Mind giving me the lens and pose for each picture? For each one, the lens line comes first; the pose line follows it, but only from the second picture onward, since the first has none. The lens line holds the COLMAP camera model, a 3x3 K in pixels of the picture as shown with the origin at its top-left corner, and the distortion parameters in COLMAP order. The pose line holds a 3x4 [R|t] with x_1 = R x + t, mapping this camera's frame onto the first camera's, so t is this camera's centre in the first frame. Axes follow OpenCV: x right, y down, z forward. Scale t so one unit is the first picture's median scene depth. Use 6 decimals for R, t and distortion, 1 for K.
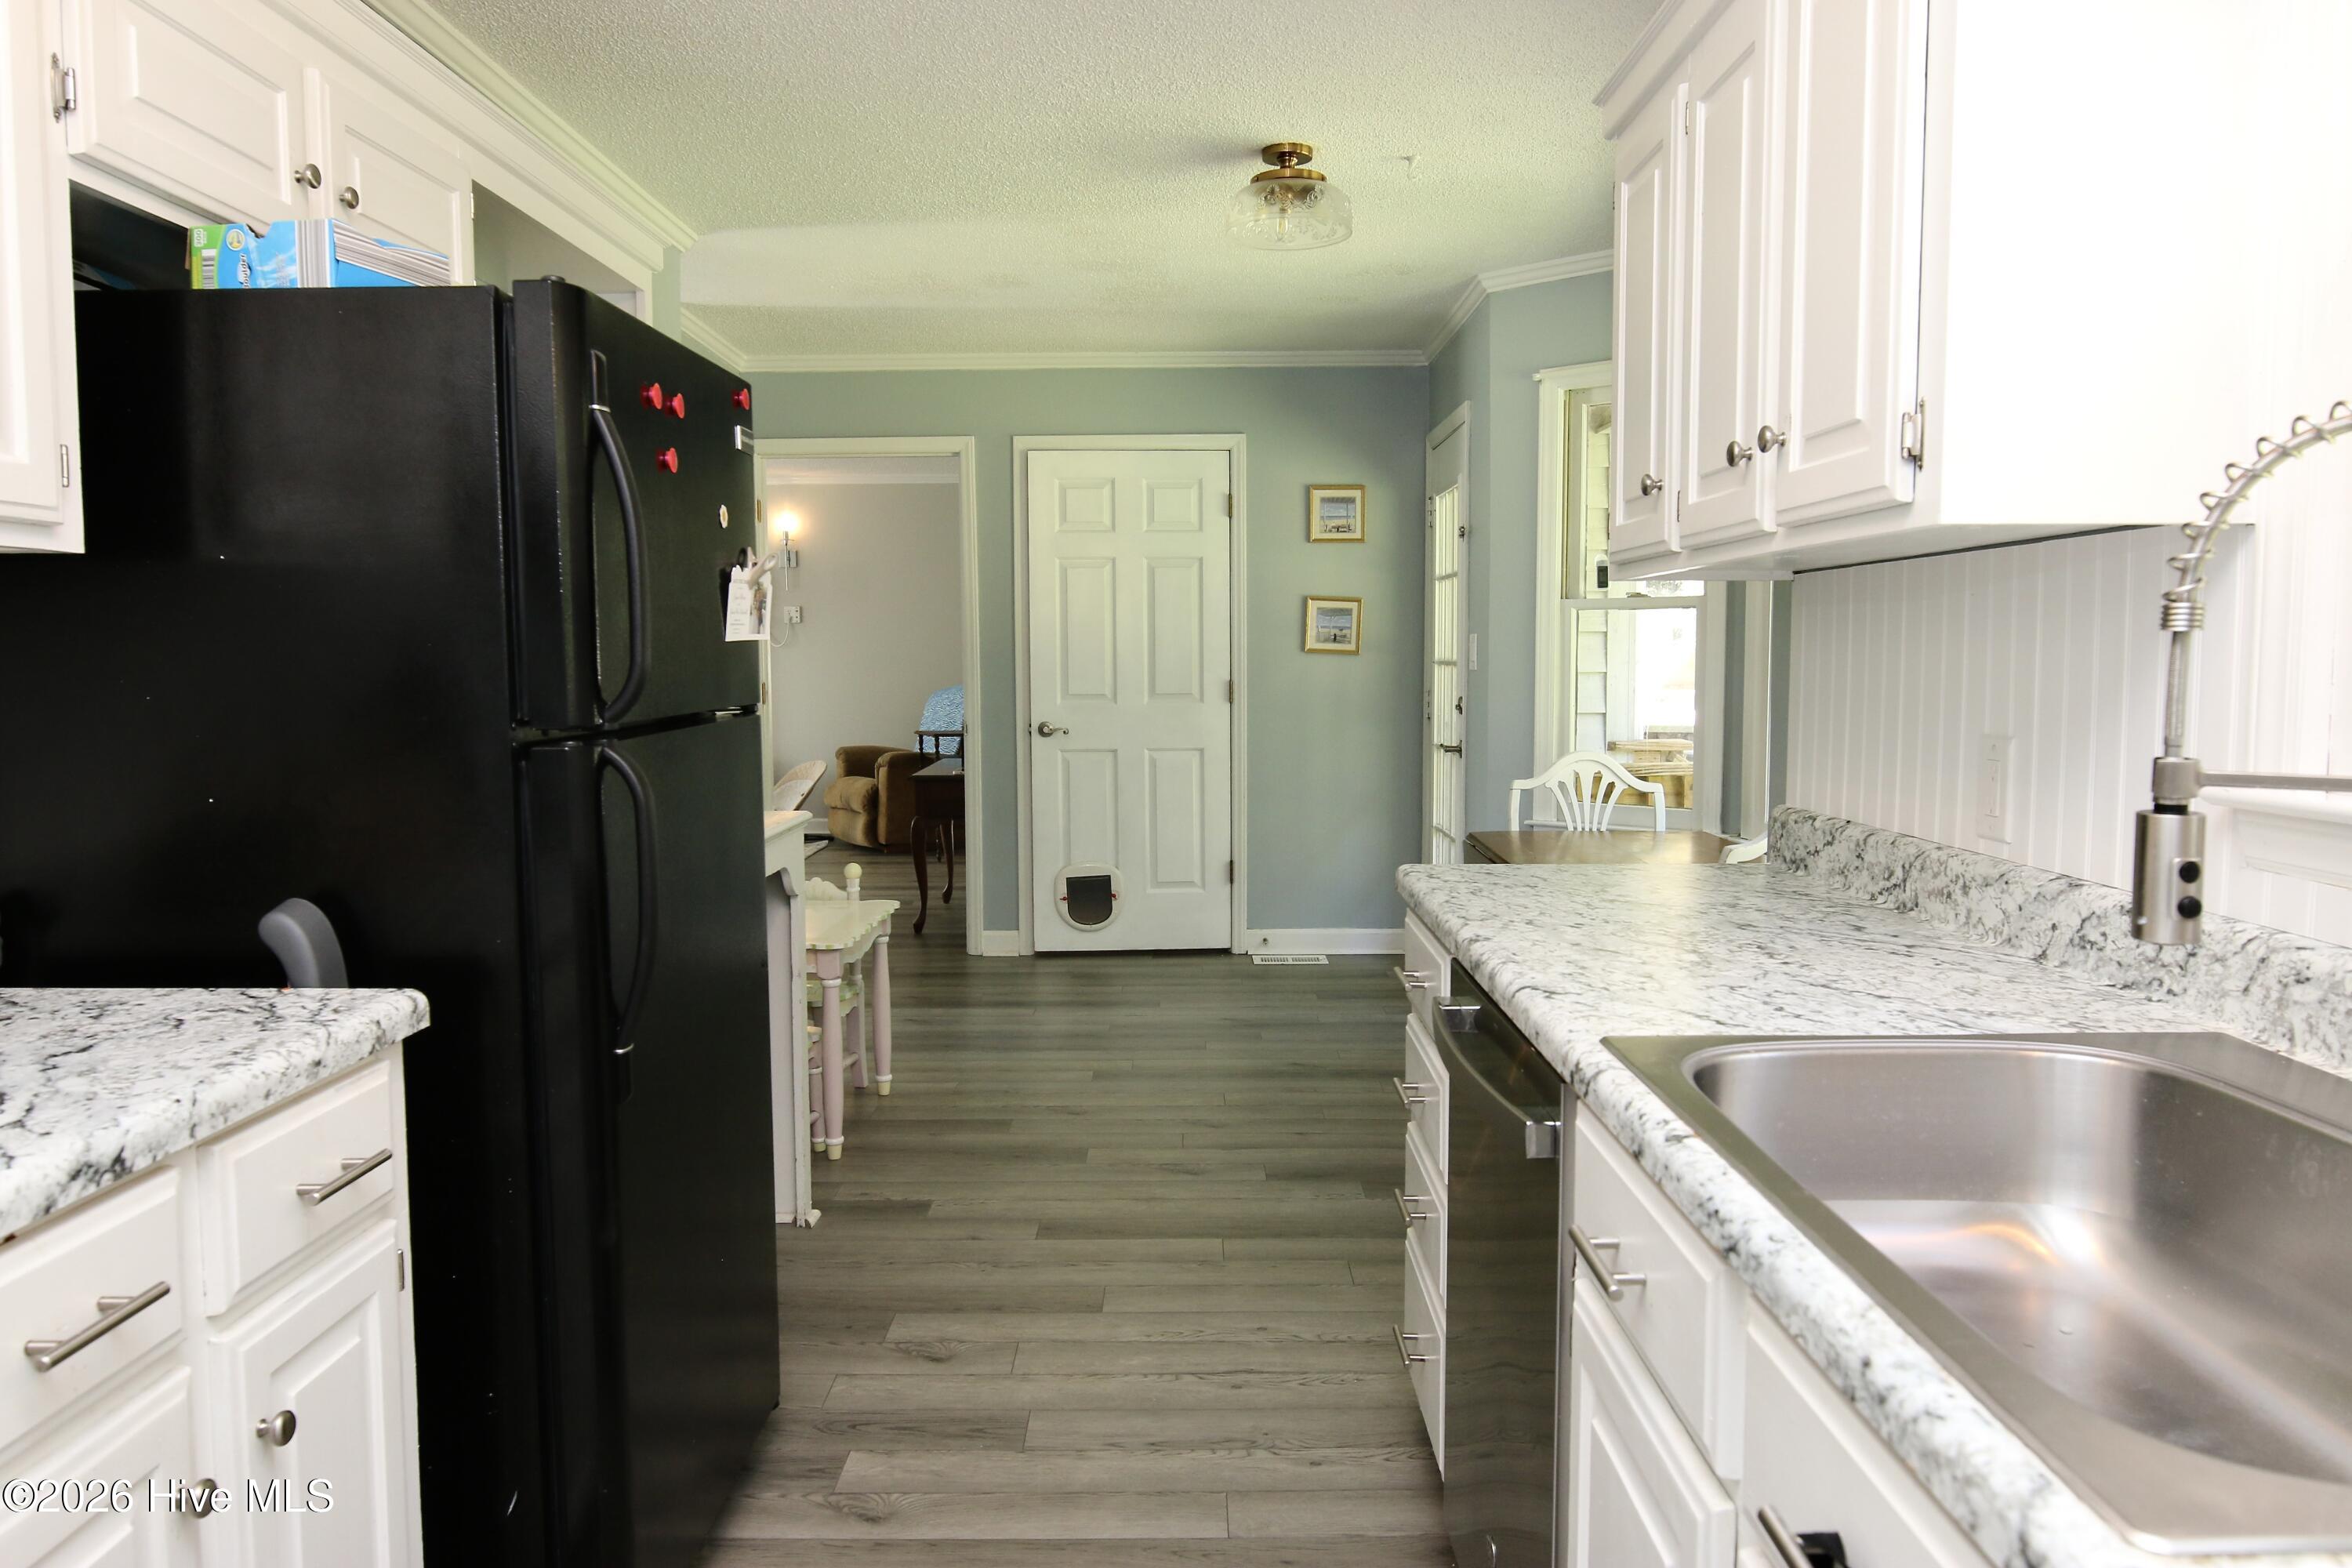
lens RADIAL K [[1627.0, 0, 1176.1], [0, 1627.0, 776.4], [0, 0, 1]] dist [-0.001512, -0.013126]
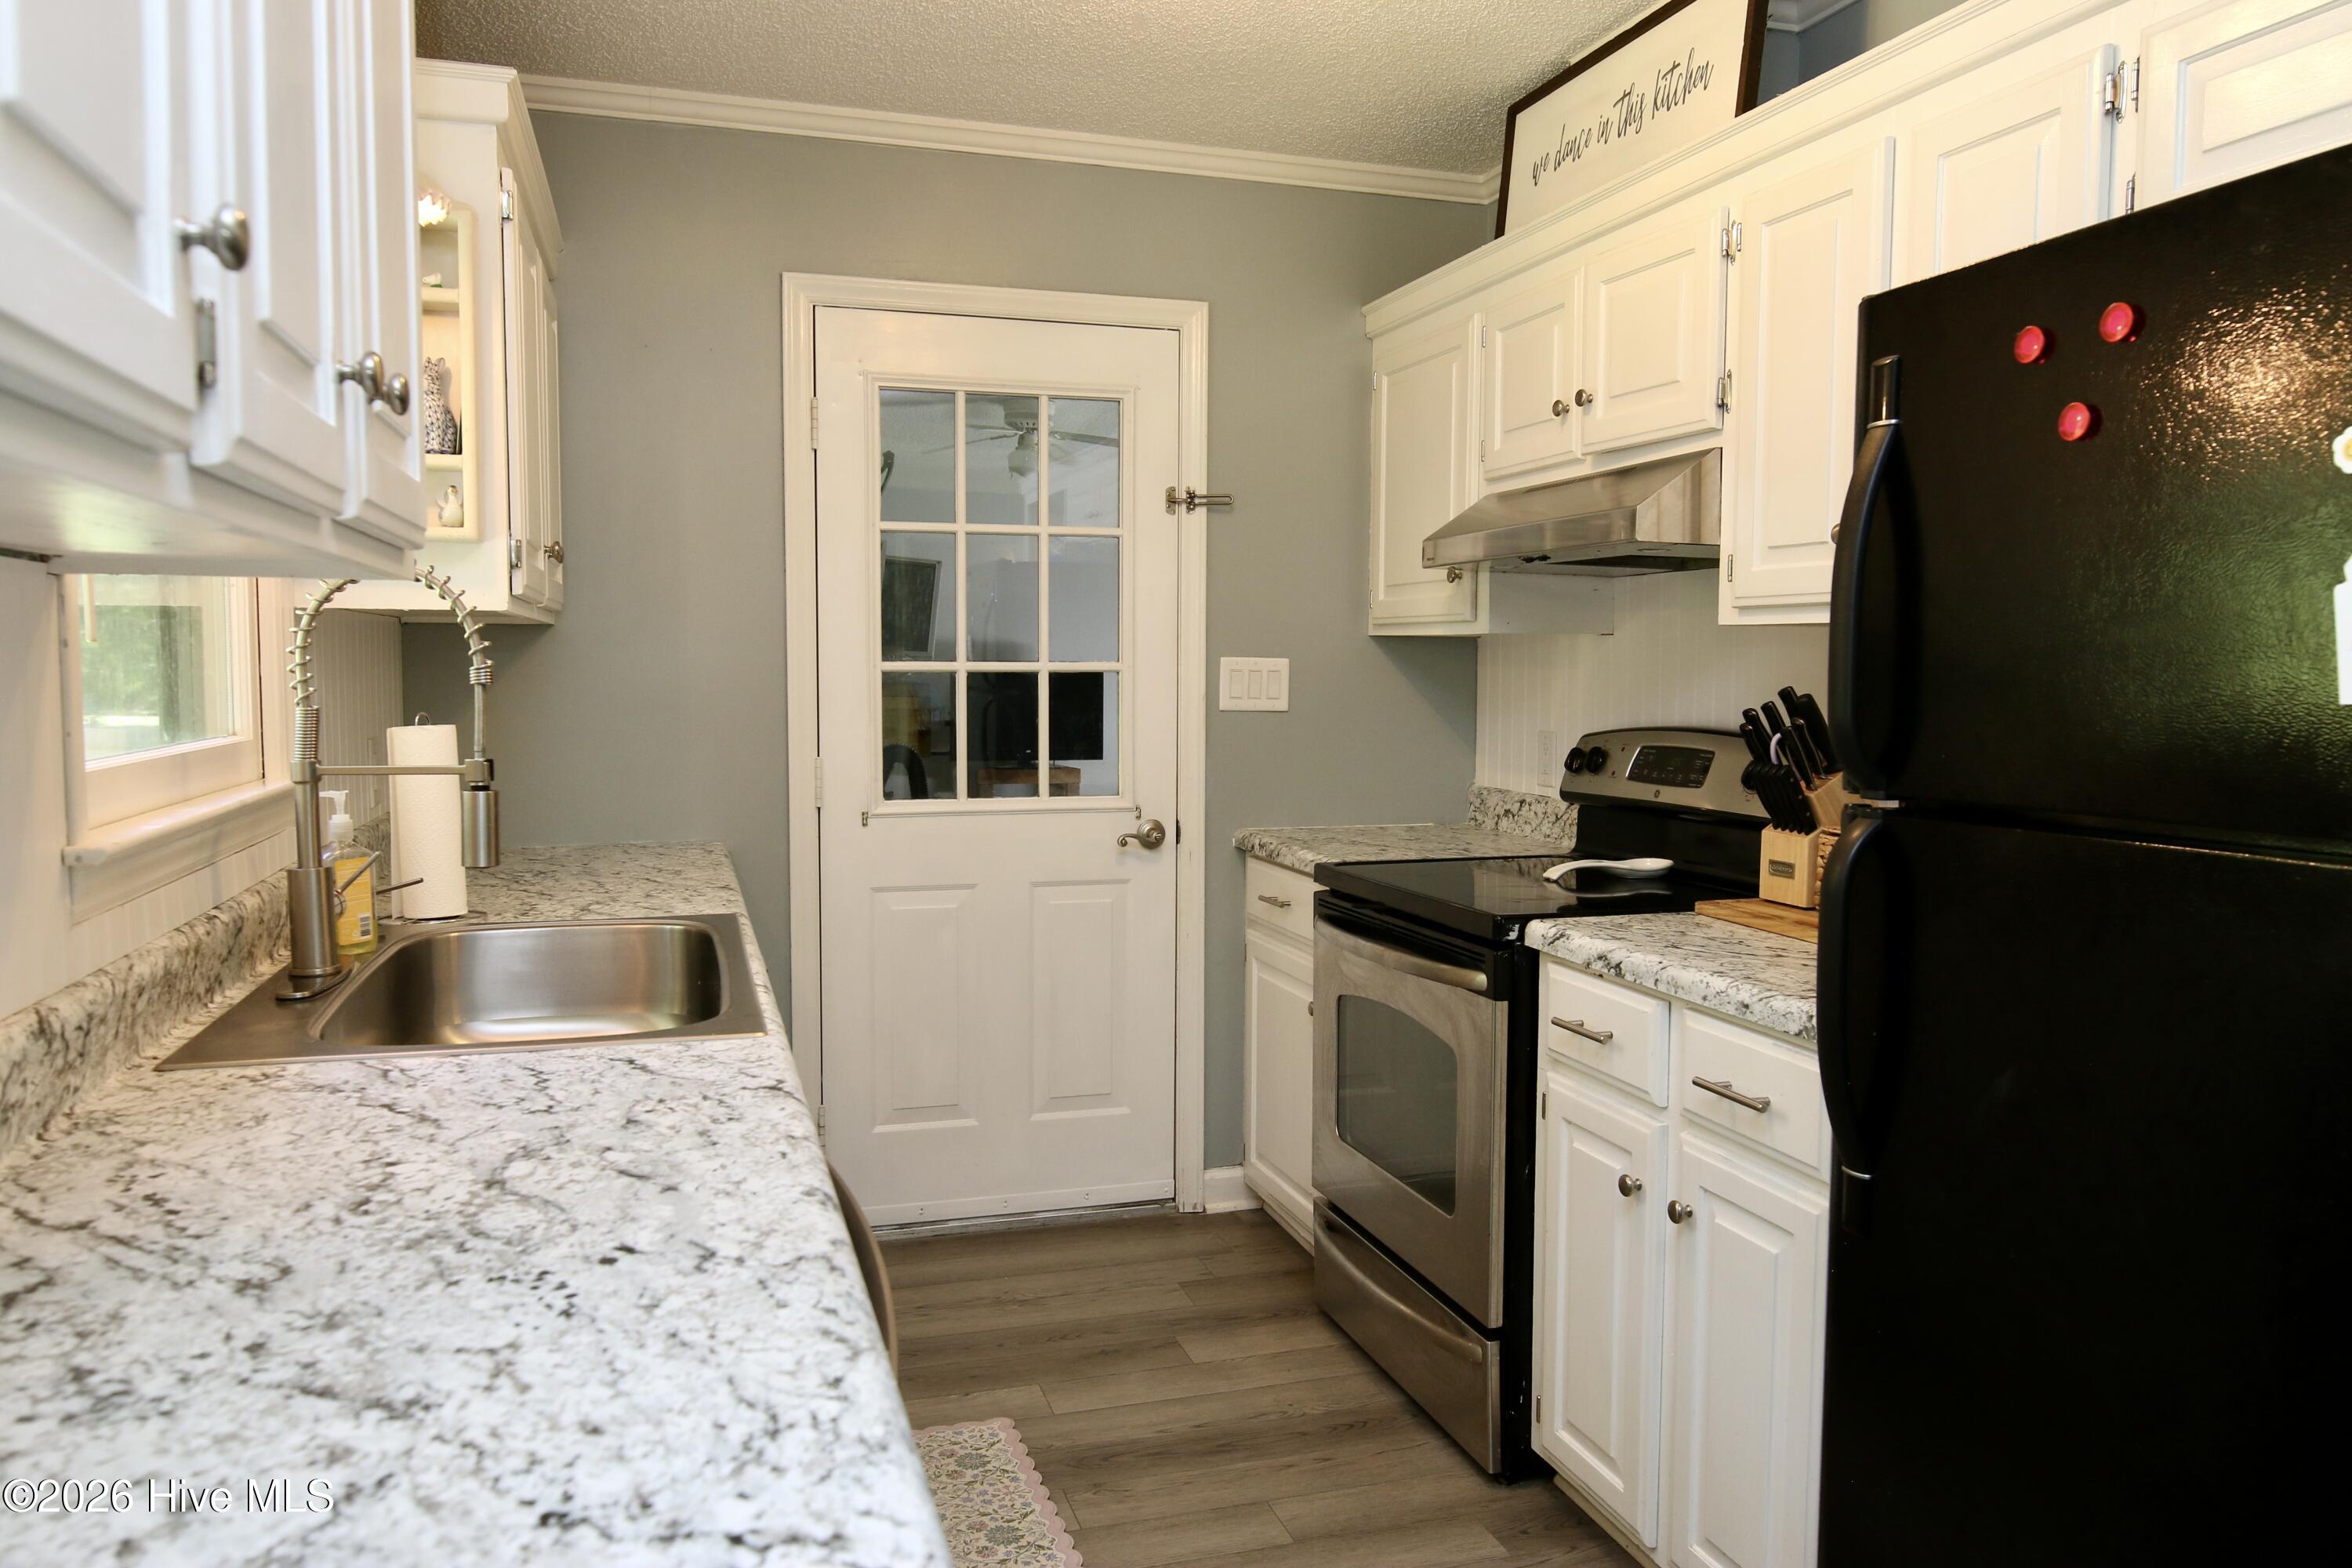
lens RADIAL K [[1627.0, 0, 1176.8], [0, 1627.0, 782.6], [0, 0, 1]] dist [-0.001512, -0.013126]
pose [[-0.953697, 0.018484, -0.300201, 0.290944], [-0.026399, 0.989113, 0.144769, -0.170943], [0.299609, 0.145991, -0.942826, 1.903423]]
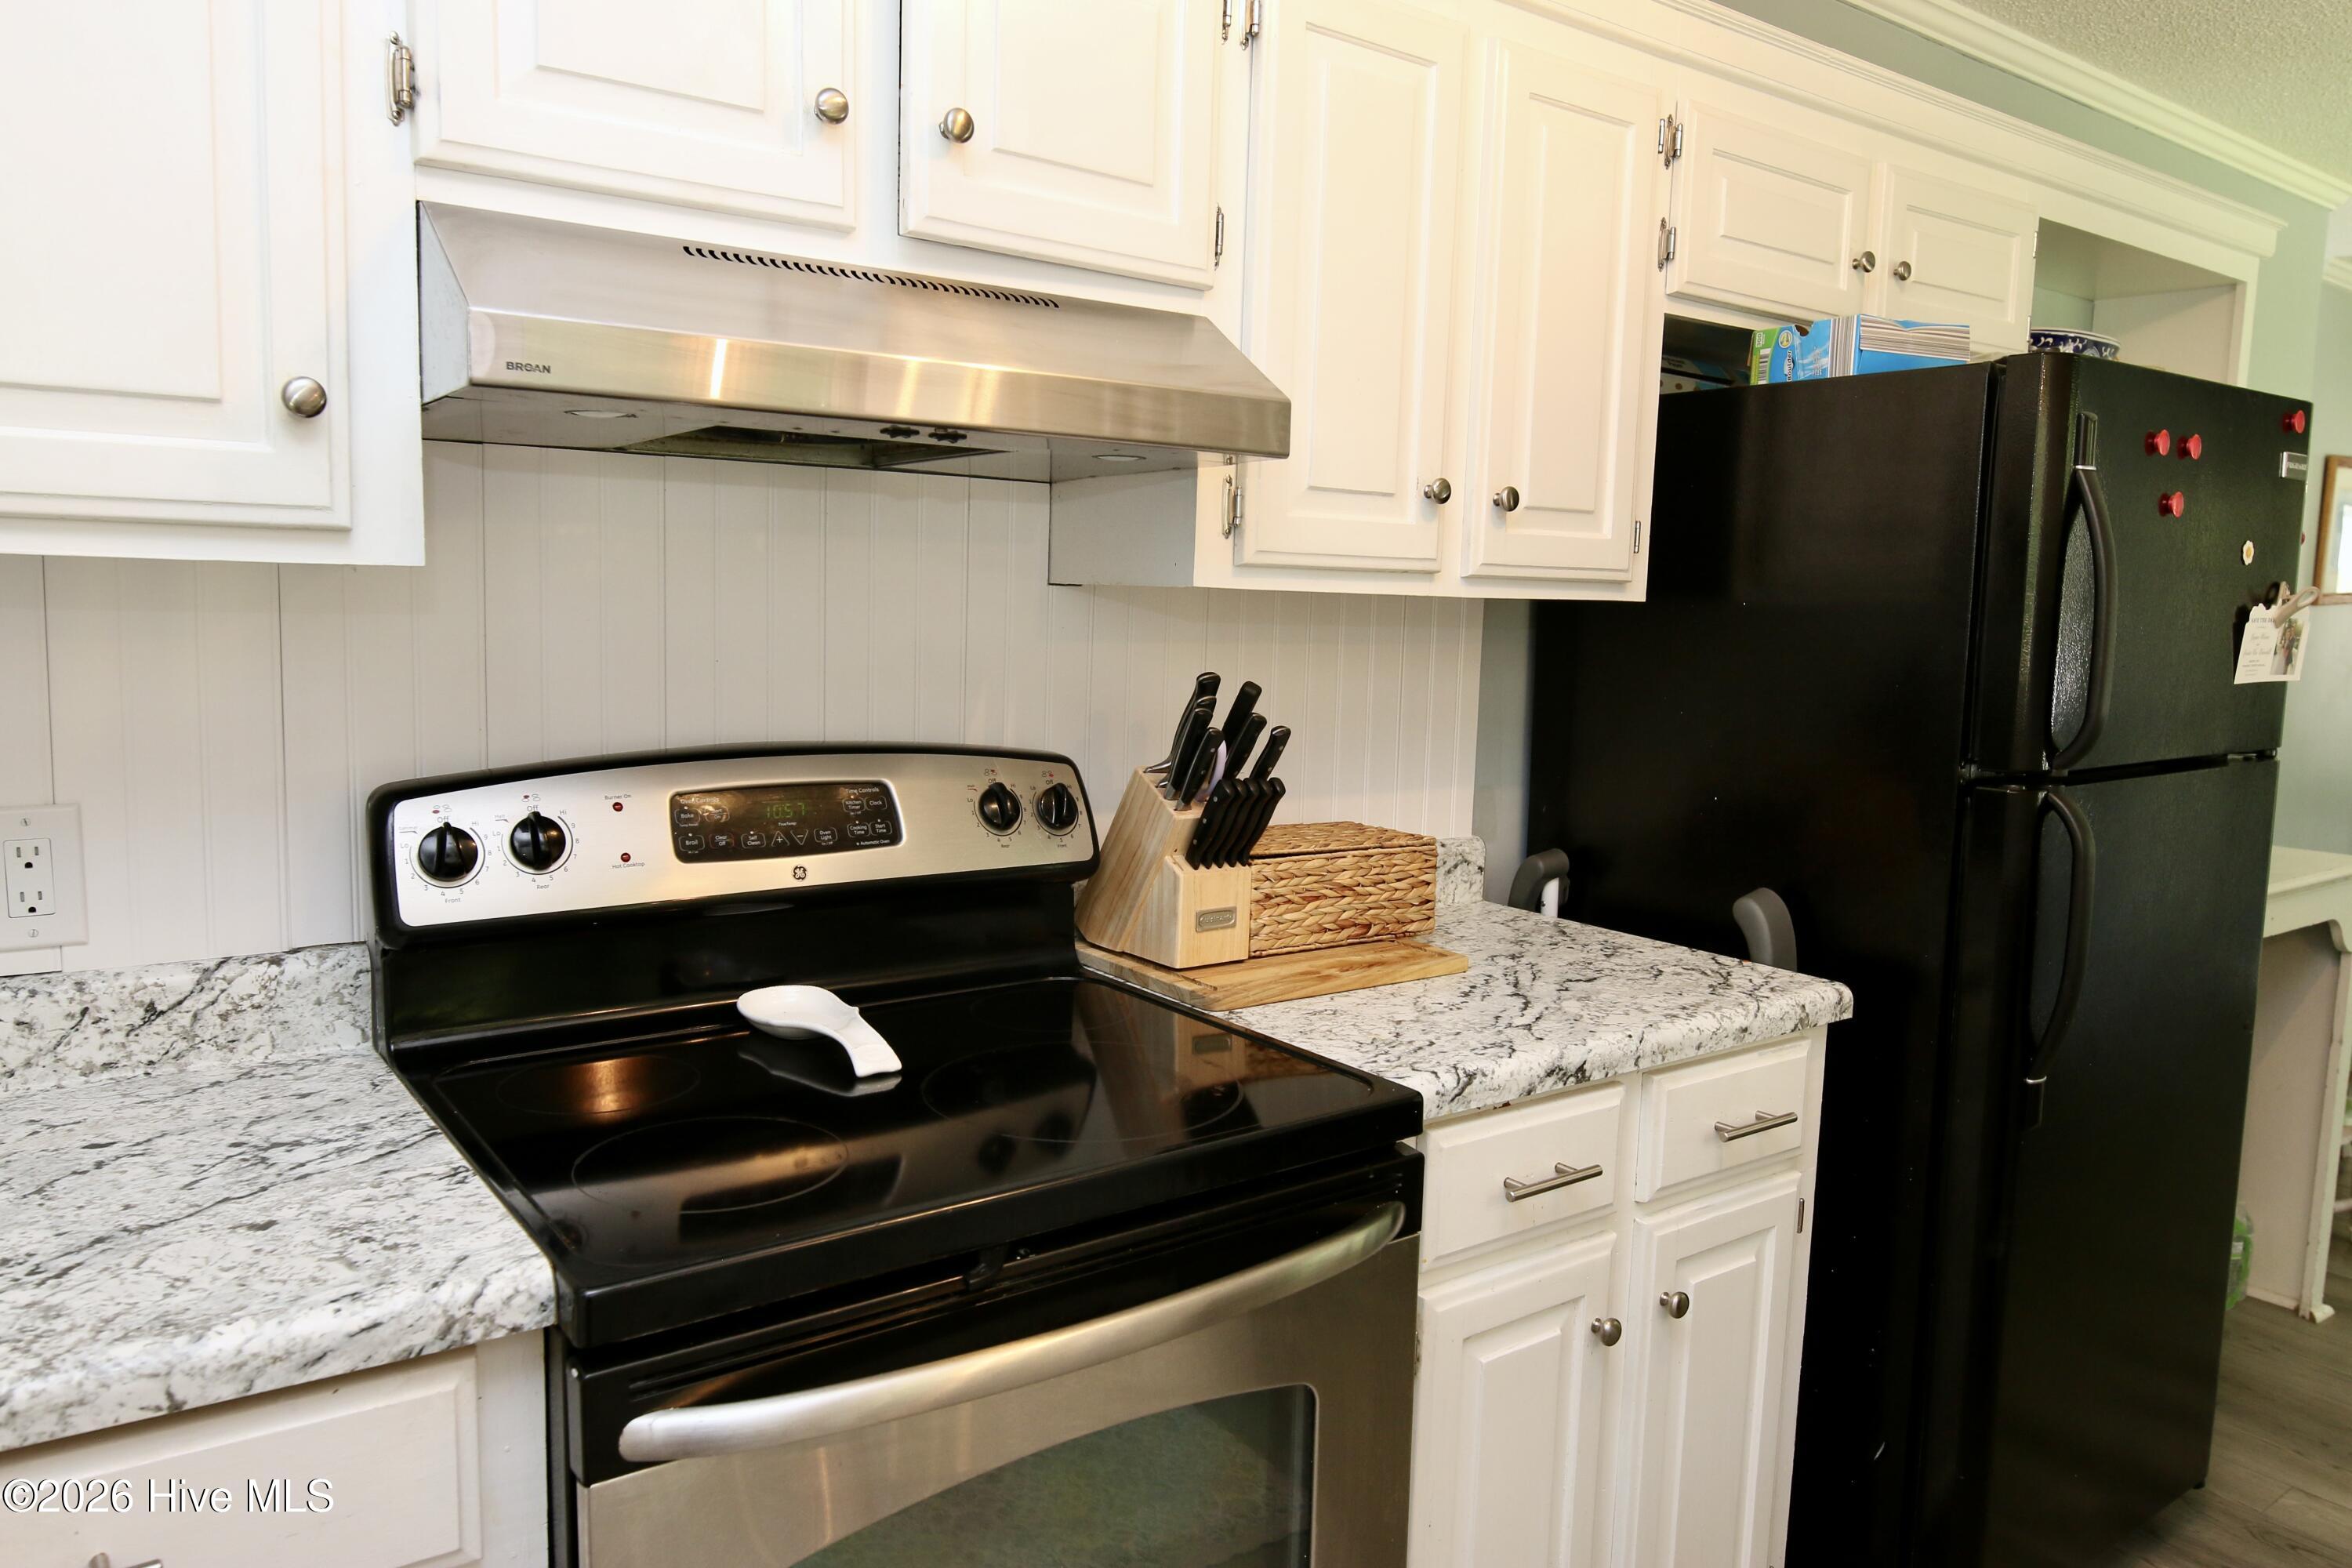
lens RADIAL K [[1627.0, 0, 1168.4], [0, 1627.0, 771.6], [0, 0, 1]] dist [-0.001512, -0.013126]
pose [[0.592893, 0.109747, -0.797768, 0.161347], [-0.088879, 0.993535, 0.070625, -0.061154], [0.800362, 0.029032, 0.598814, -0.089730]]
